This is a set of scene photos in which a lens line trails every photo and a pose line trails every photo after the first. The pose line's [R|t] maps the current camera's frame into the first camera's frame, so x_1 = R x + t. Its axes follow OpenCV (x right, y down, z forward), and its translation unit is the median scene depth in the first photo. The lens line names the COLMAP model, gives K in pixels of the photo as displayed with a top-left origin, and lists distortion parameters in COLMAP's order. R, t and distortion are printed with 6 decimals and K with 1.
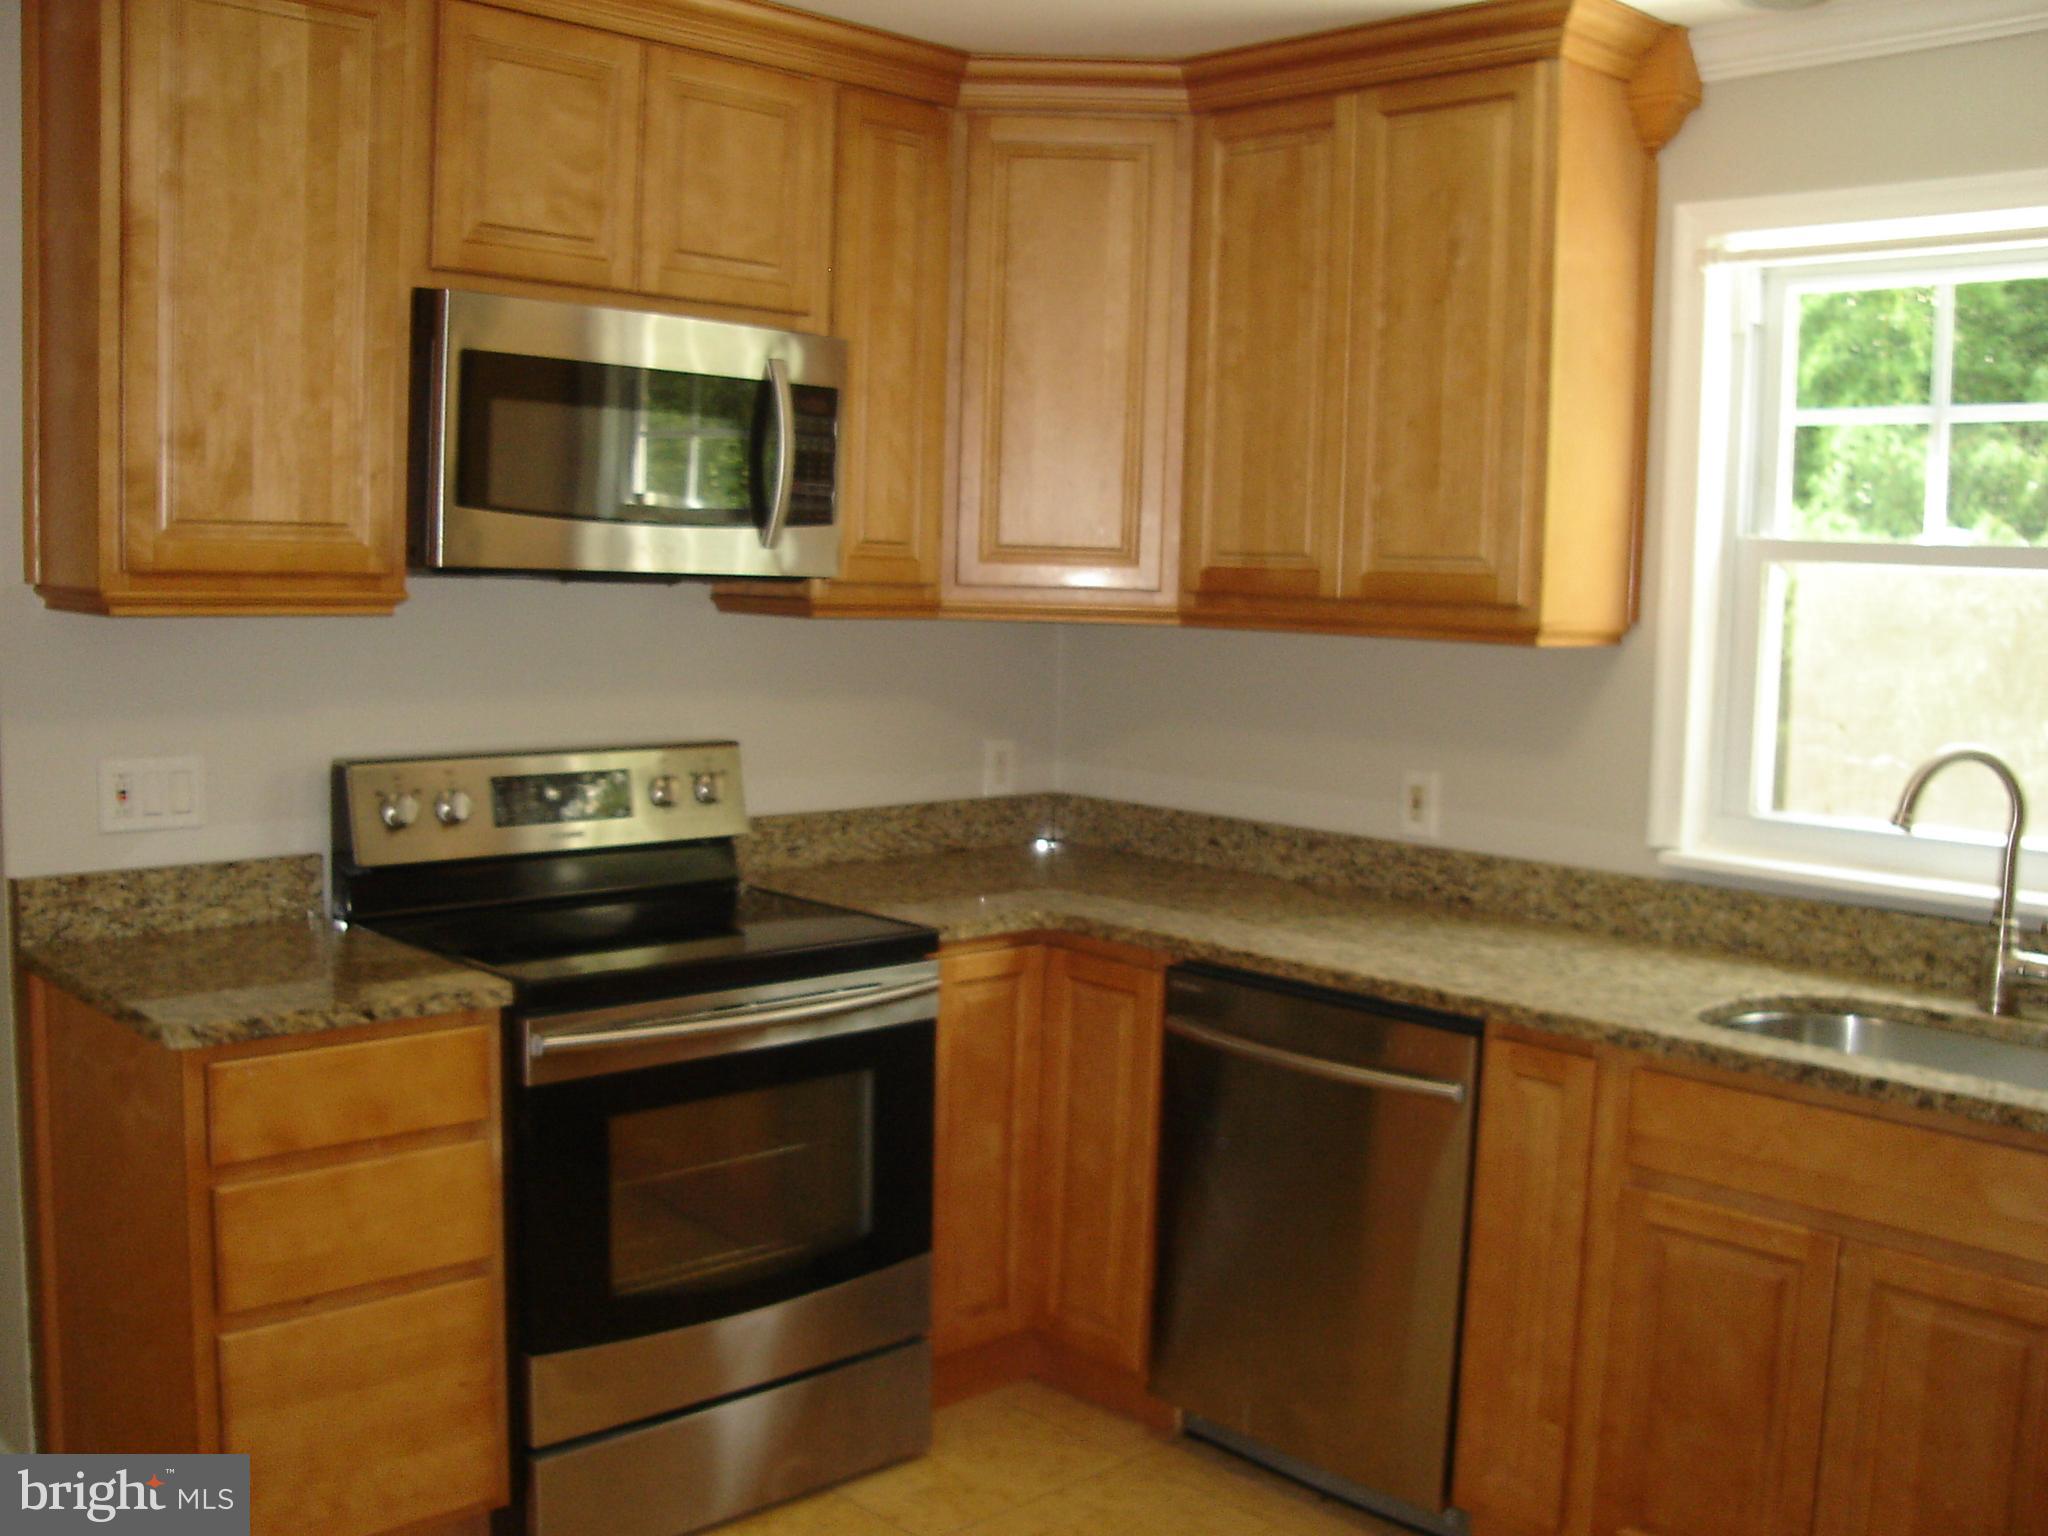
lens RADIAL K [[2000.2, 0, 1026.9], [0, 2000.2, 763.4], [0, 0, 1]] dist [-0.134869, 0.000000]
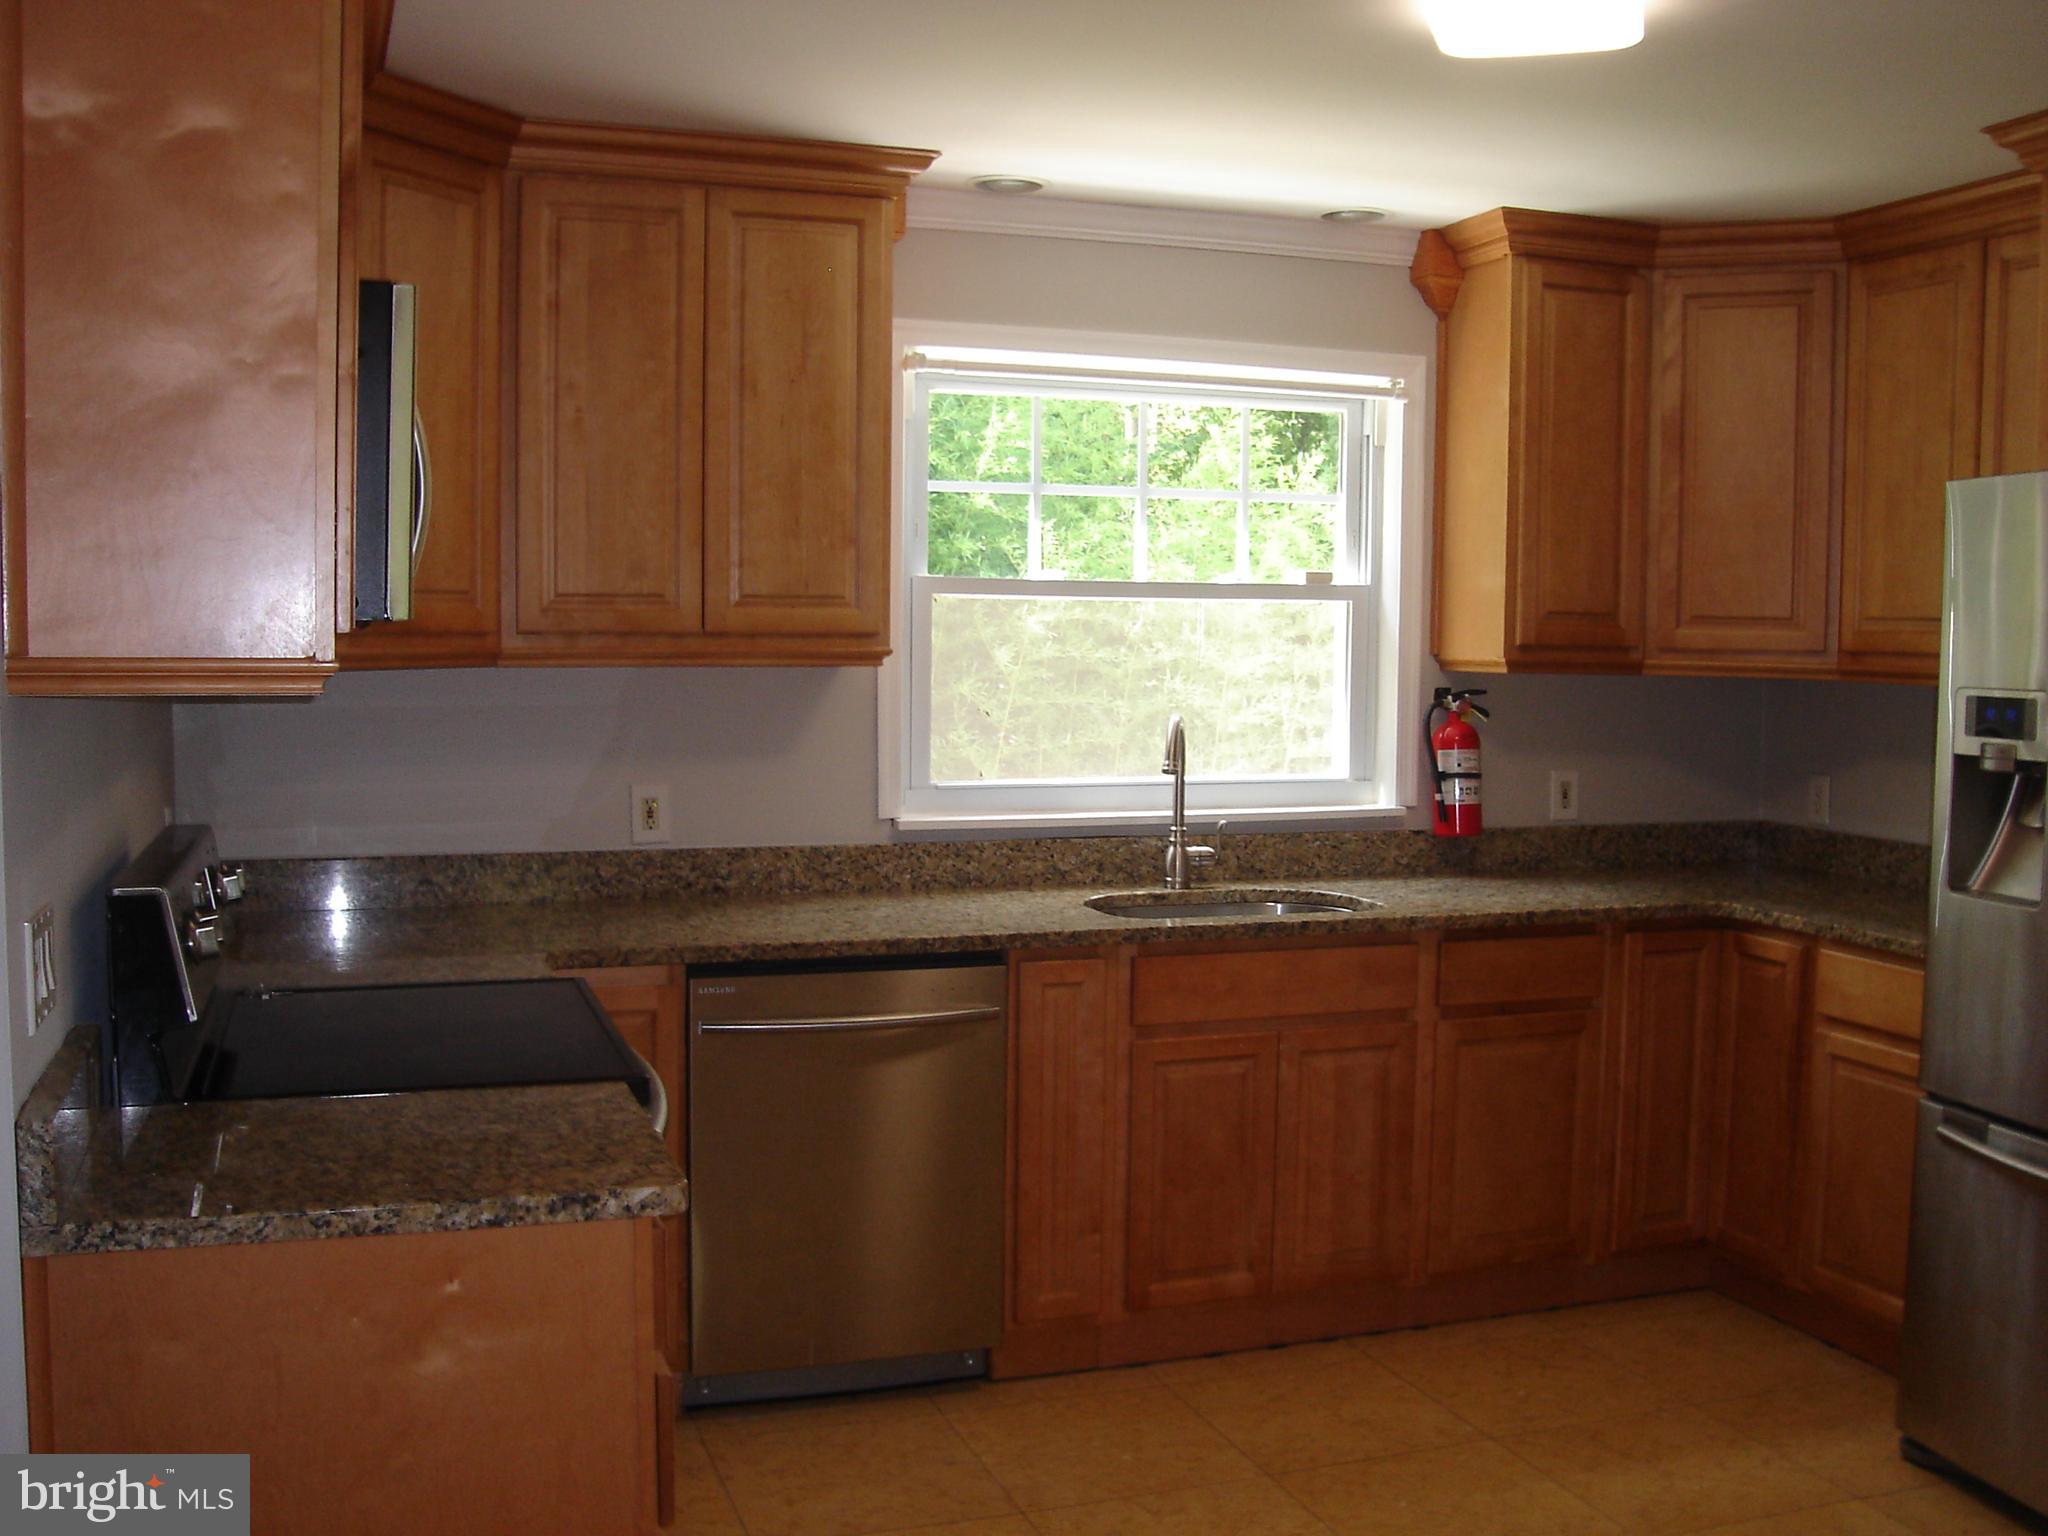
lens RADIAL K [[2000.2, 0, 1028.0], [0, 2000.2, 769.3], [0, 0, 1]] dist [-0.134869, 0.000000]
pose [[0.425455, -0.088313, 0.900660, -0.798535], [0.093269, 0.994206, 0.053427, -0.049764], [-0.900161, 0.061273, 0.431226, 0.352602]]
